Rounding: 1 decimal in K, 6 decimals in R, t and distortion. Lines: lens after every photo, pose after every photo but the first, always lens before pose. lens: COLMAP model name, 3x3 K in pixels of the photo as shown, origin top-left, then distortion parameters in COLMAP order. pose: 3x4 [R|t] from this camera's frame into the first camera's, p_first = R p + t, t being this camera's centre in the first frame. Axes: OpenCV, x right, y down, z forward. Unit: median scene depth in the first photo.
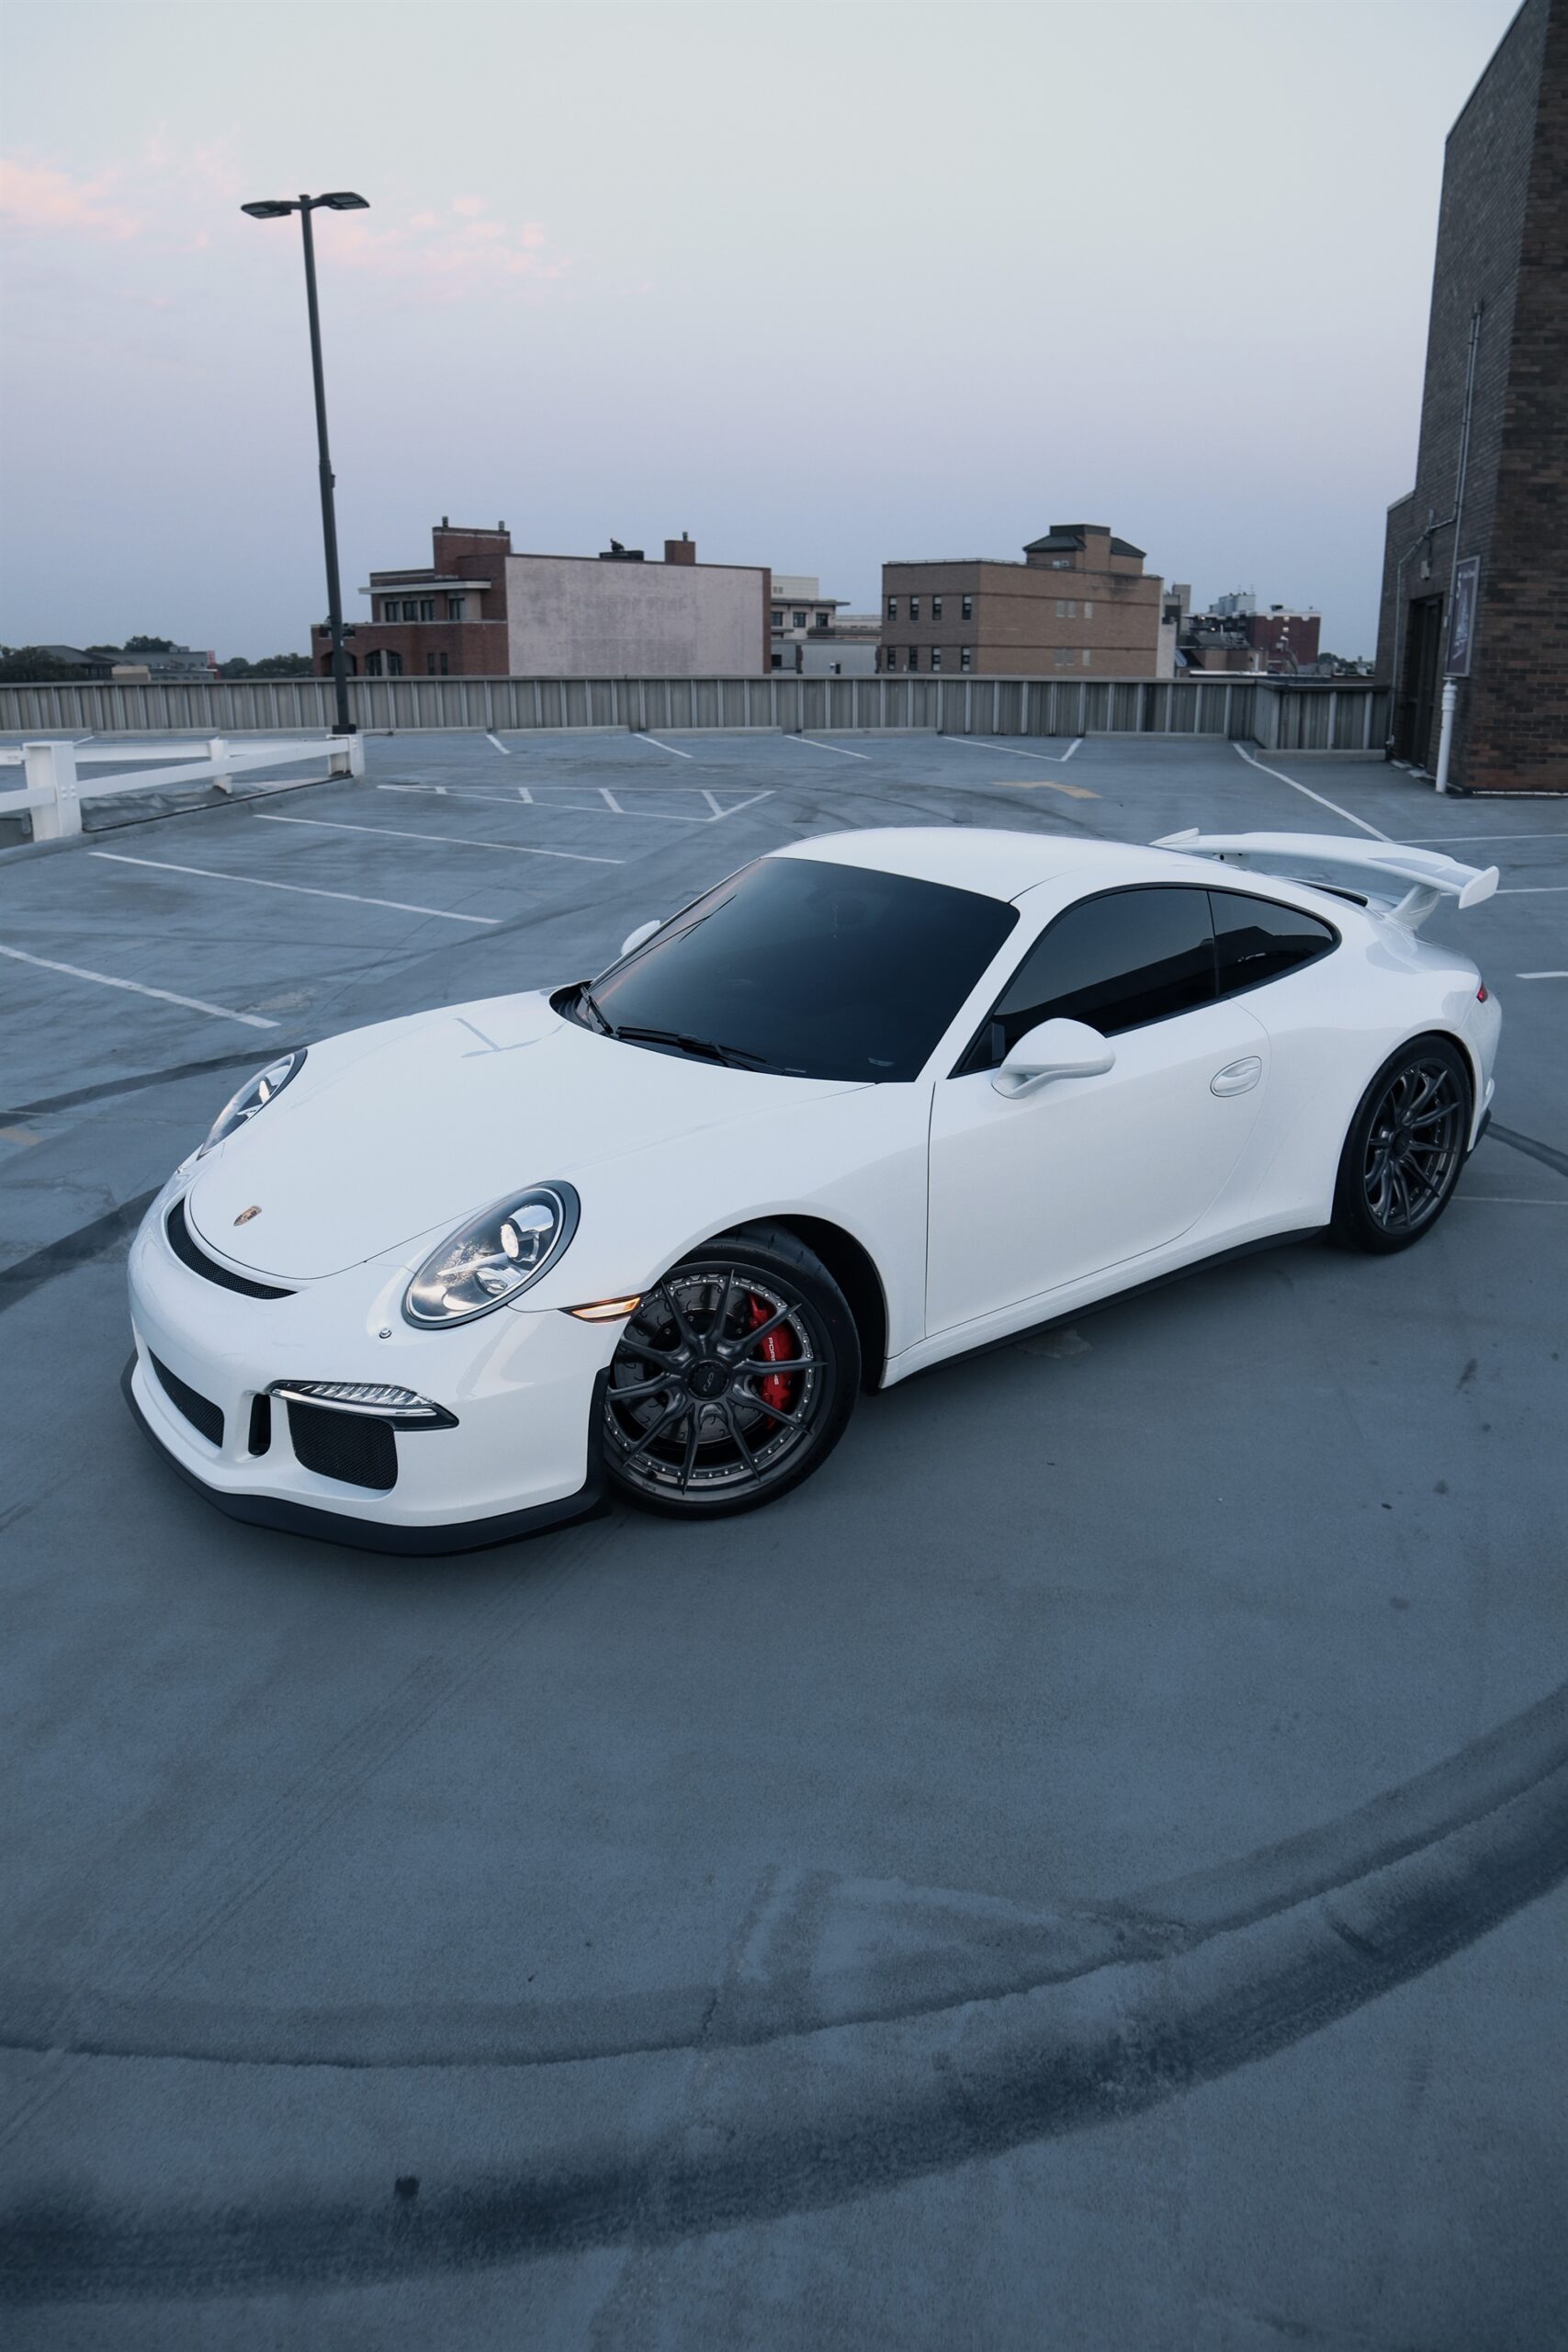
lens RADIAL K [[1634.4, 0, 779.6], [0, 1634.4, 1165.5], [0, 0, 1]] dist [-0.125876, 0.080898]
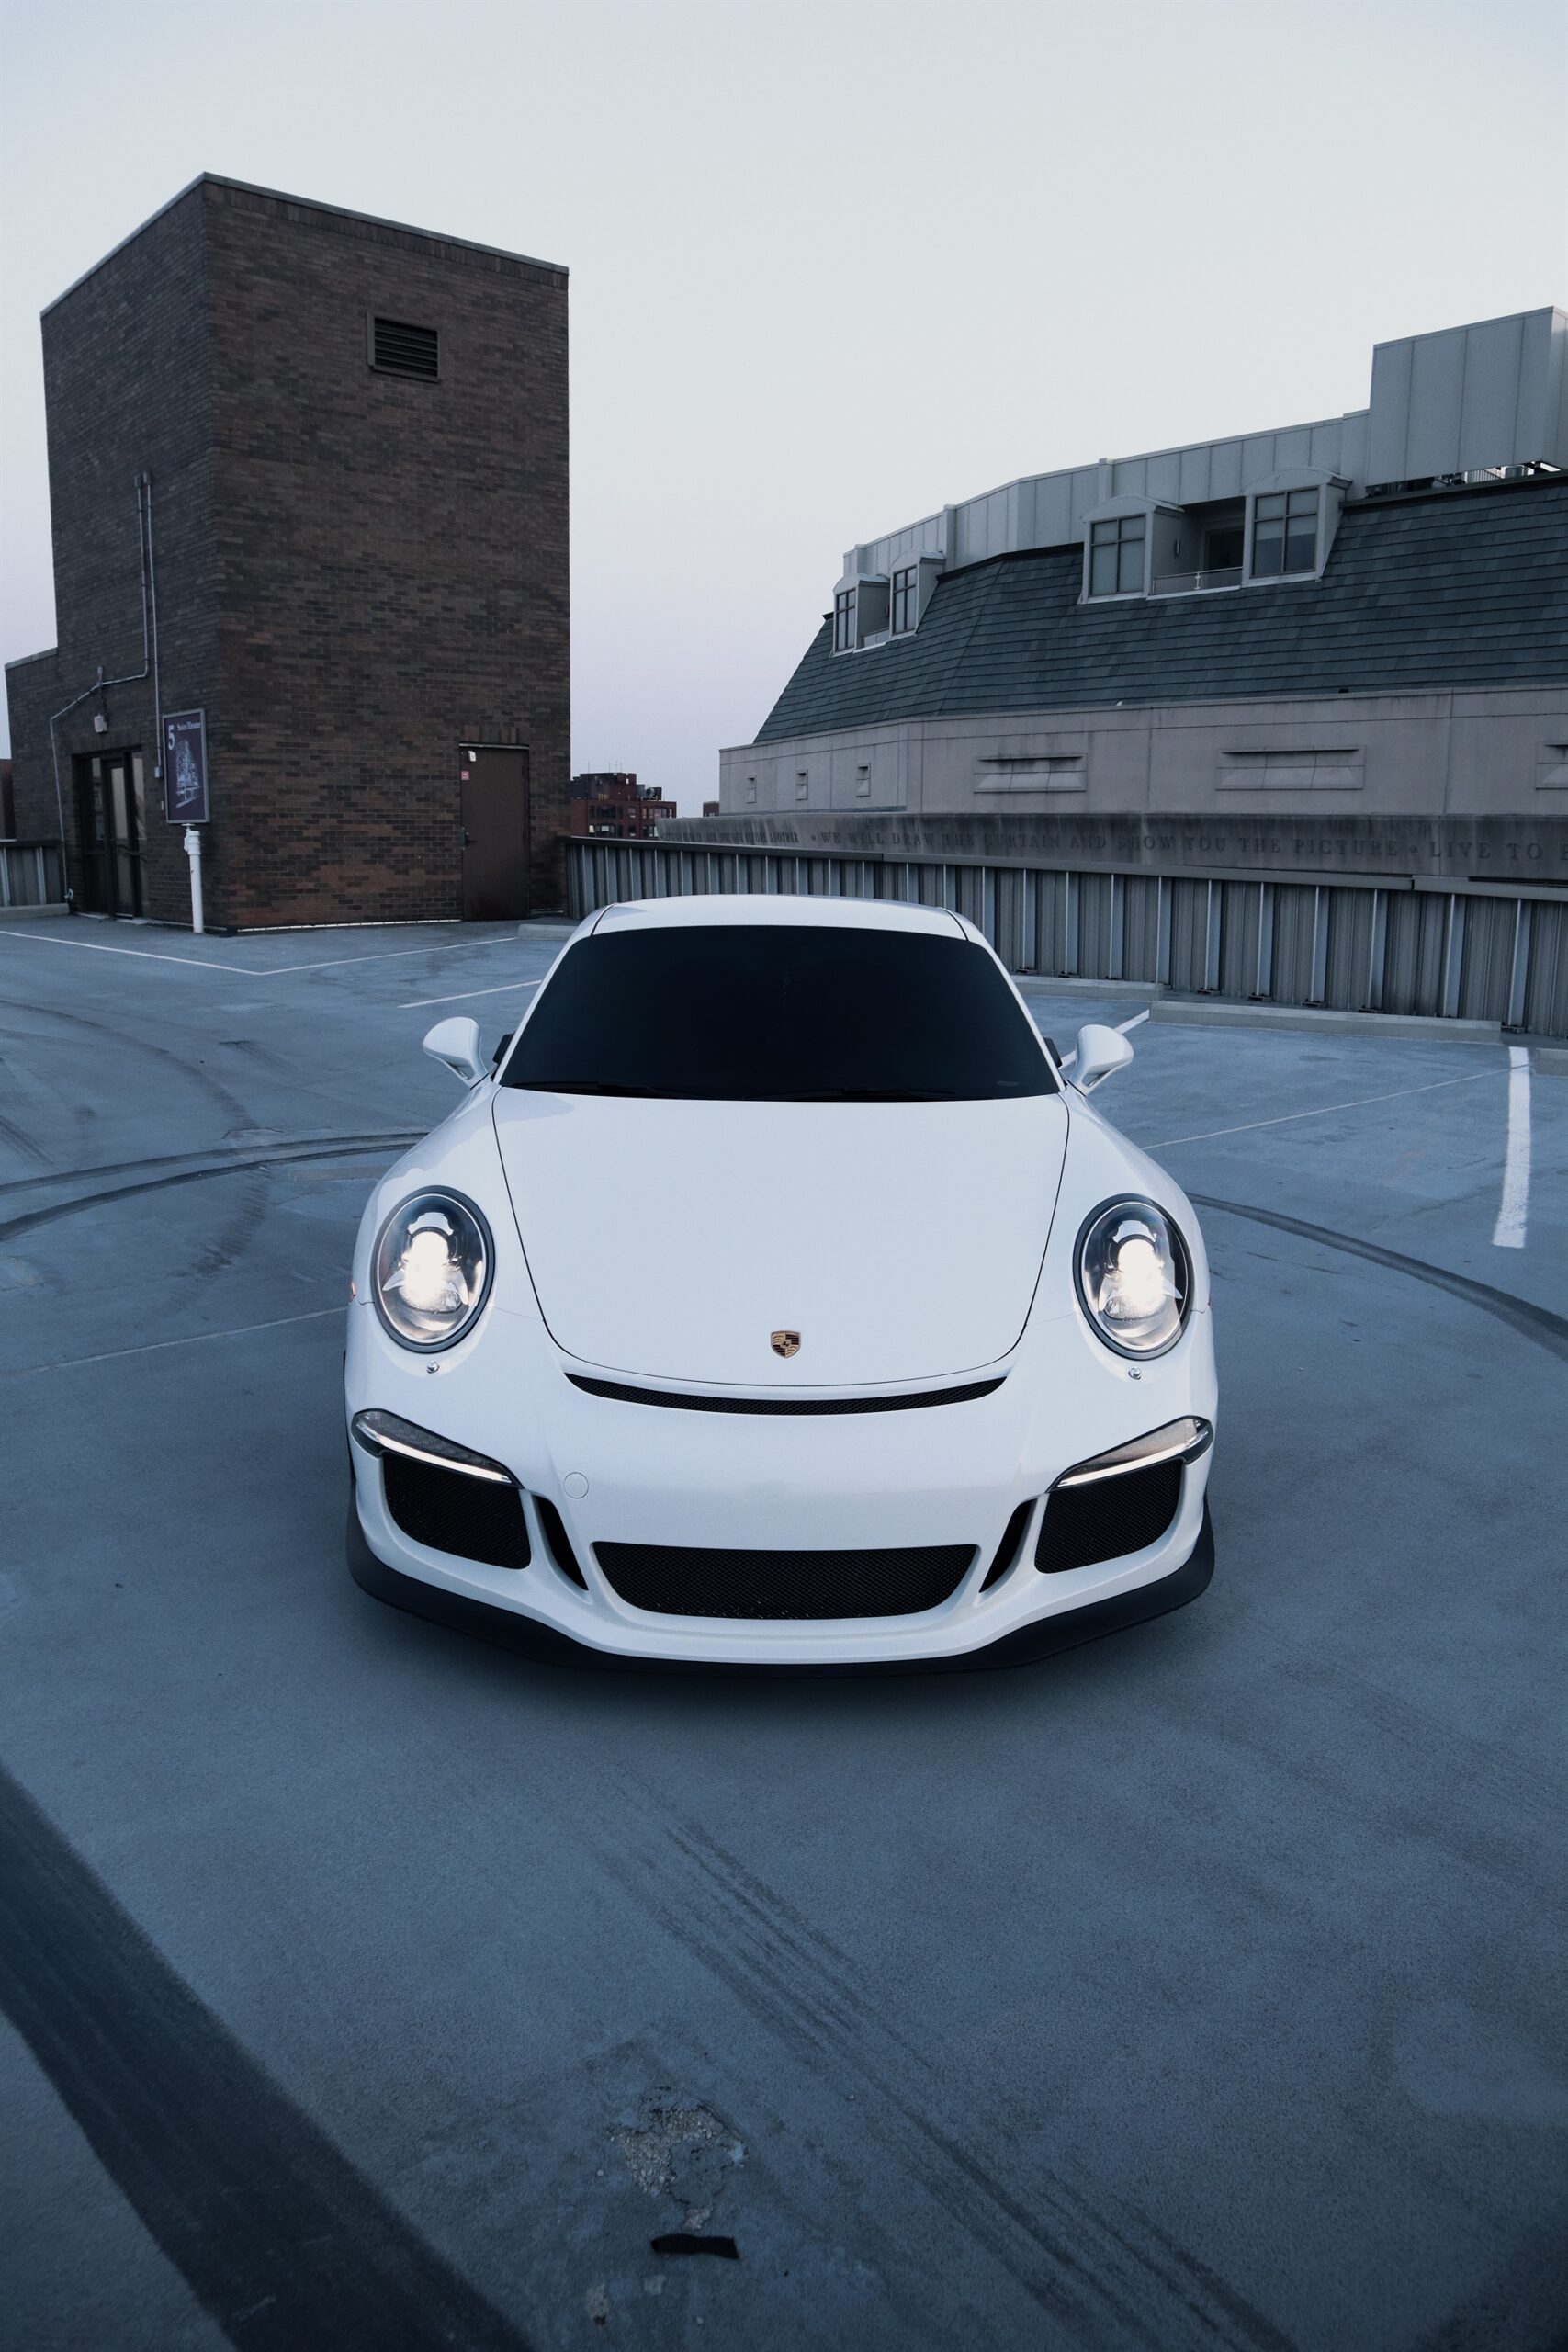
lens RADIAL K [[1634.4, 0, 779.6], [0, 1634.4, 1165.5], [0, 0, 1]] dist [-0.125876, 0.080898]
pose [[0.604828, -0.149227, 0.782250, -0.204281], [0.229468, 0.973281, 0.008247, -0.012740], [-0.762580, 0.174513, 0.622910, 0.105179]]
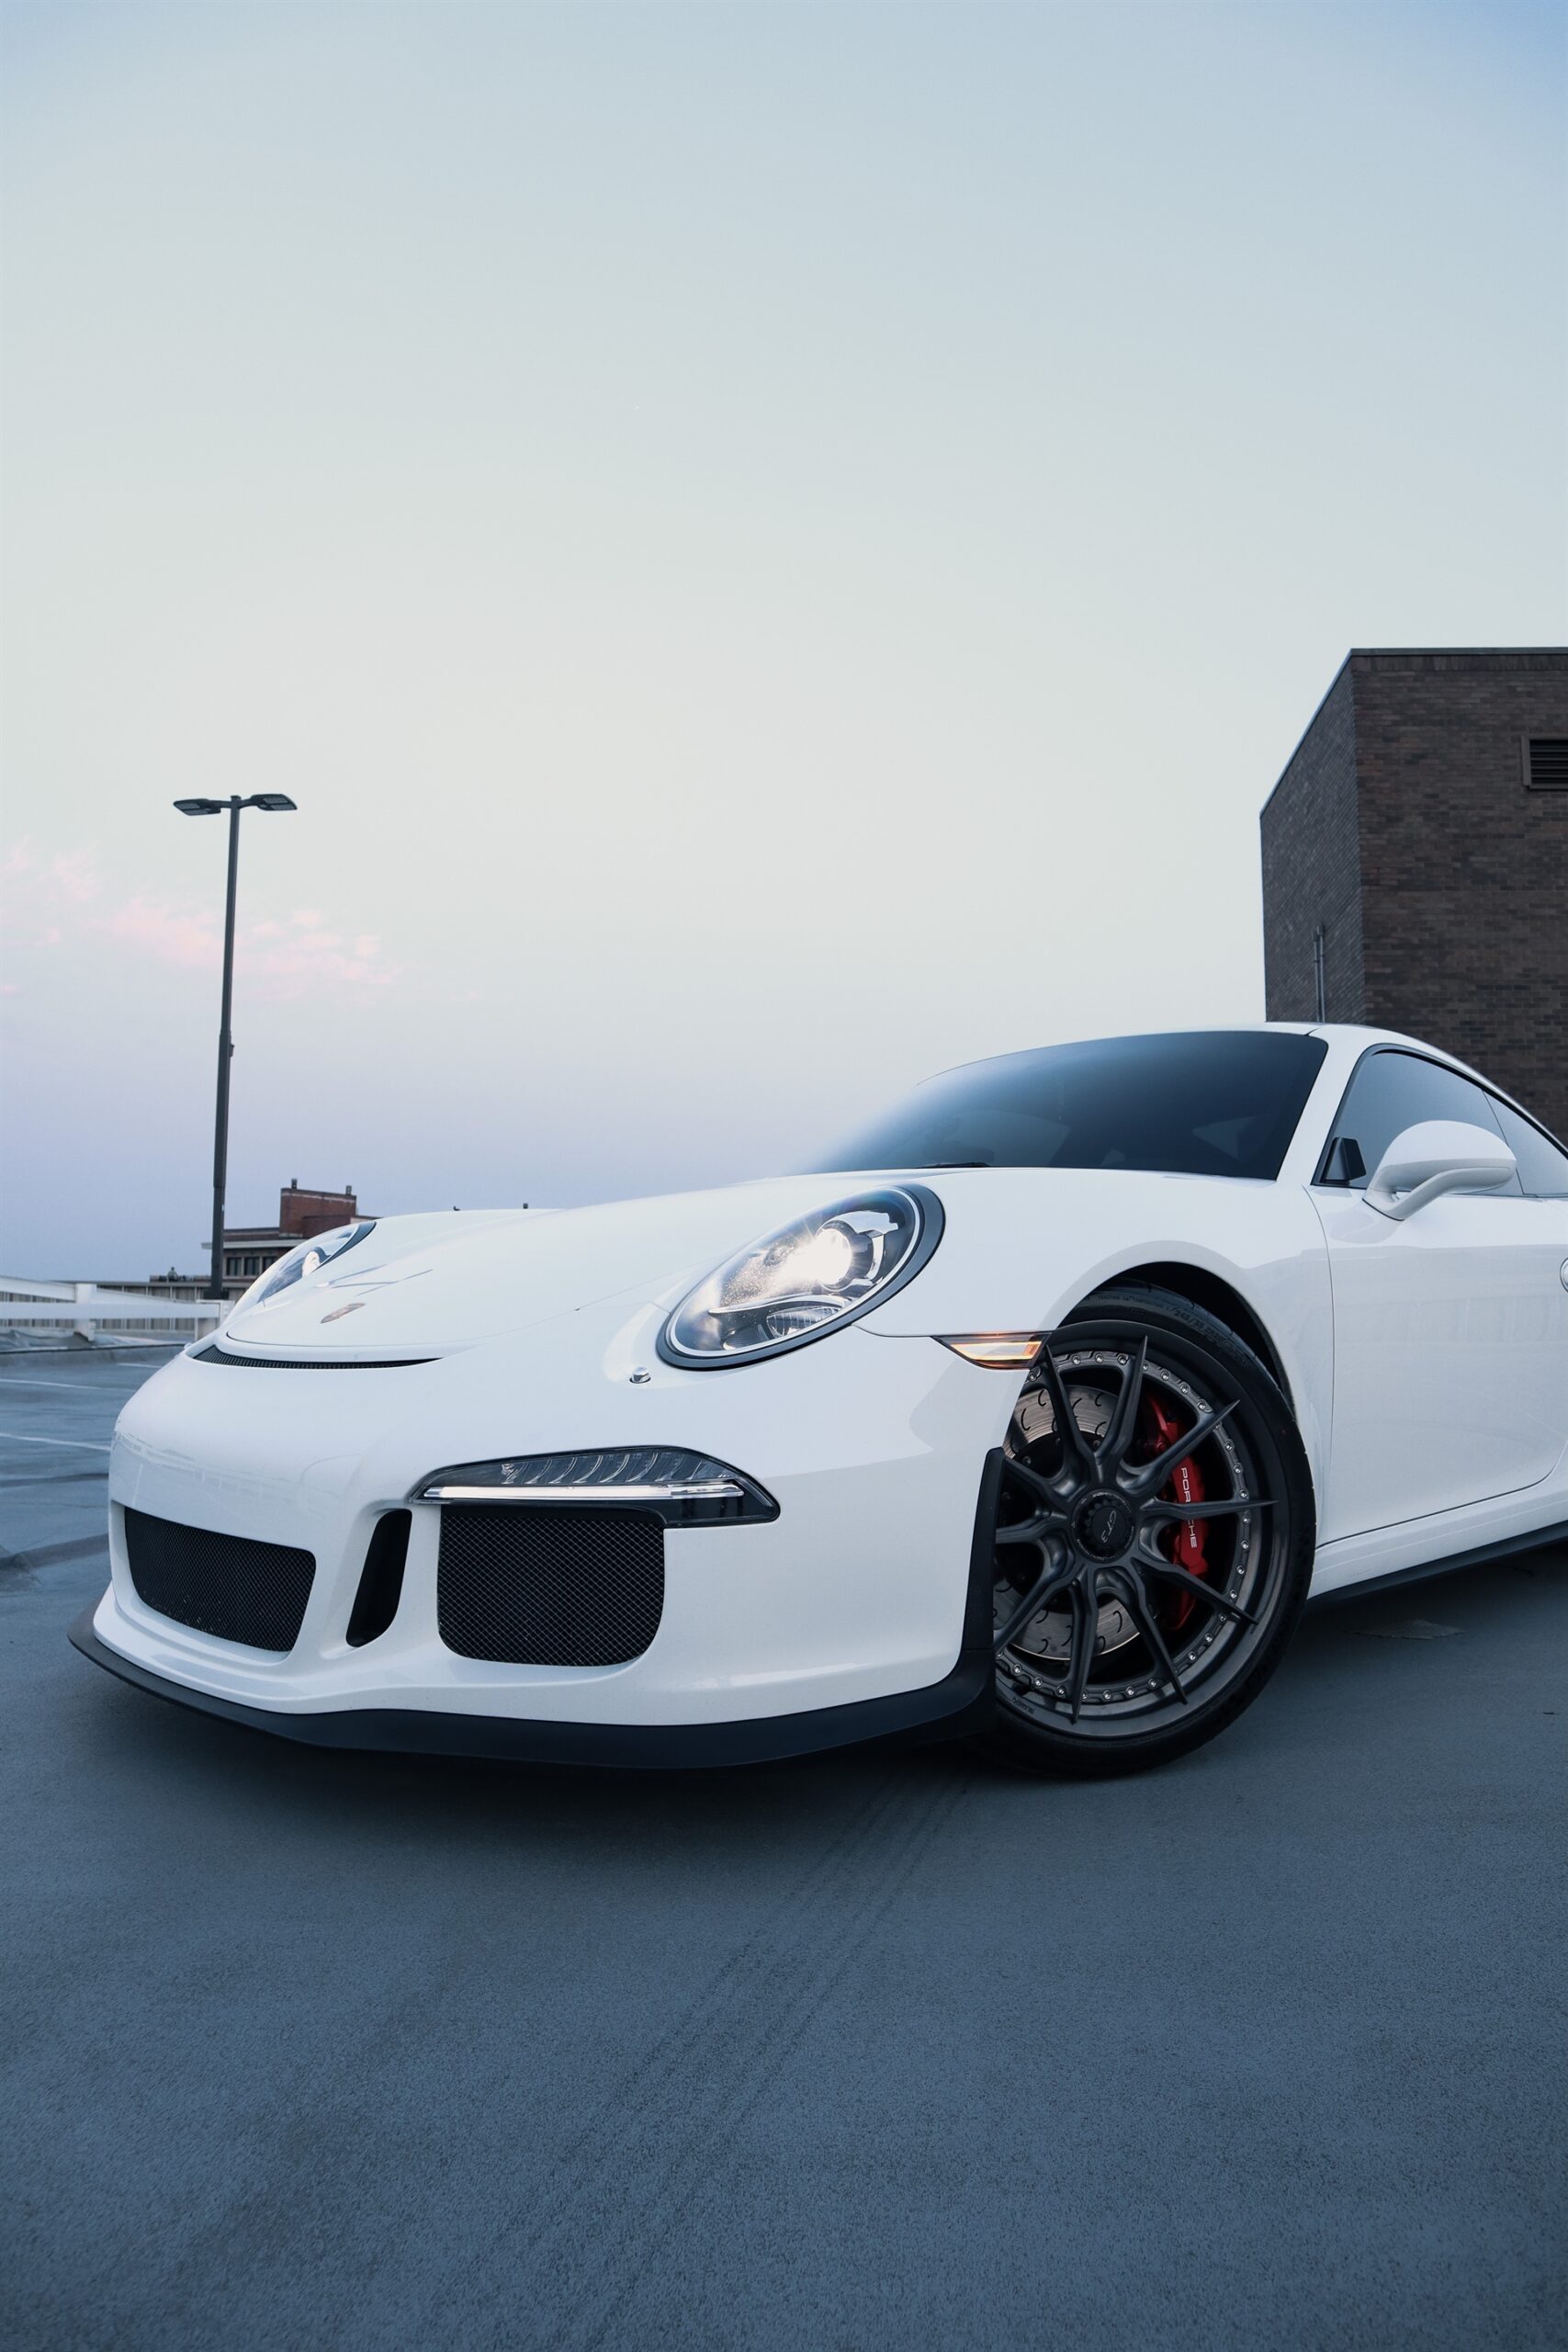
lens RADIAL K [[1634.4, 0, 779.6], [0, 1634.4, 1165.5], [0, 0, 1]] dist [-0.125876, 0.080898]
pose [[0.994137, 0.025851, 0.104995, -0.048968], [0.018356, 0.916565, -0.399465, 0.051656], [-0.106561, 0.399050, 0.910716, 0.079815]]
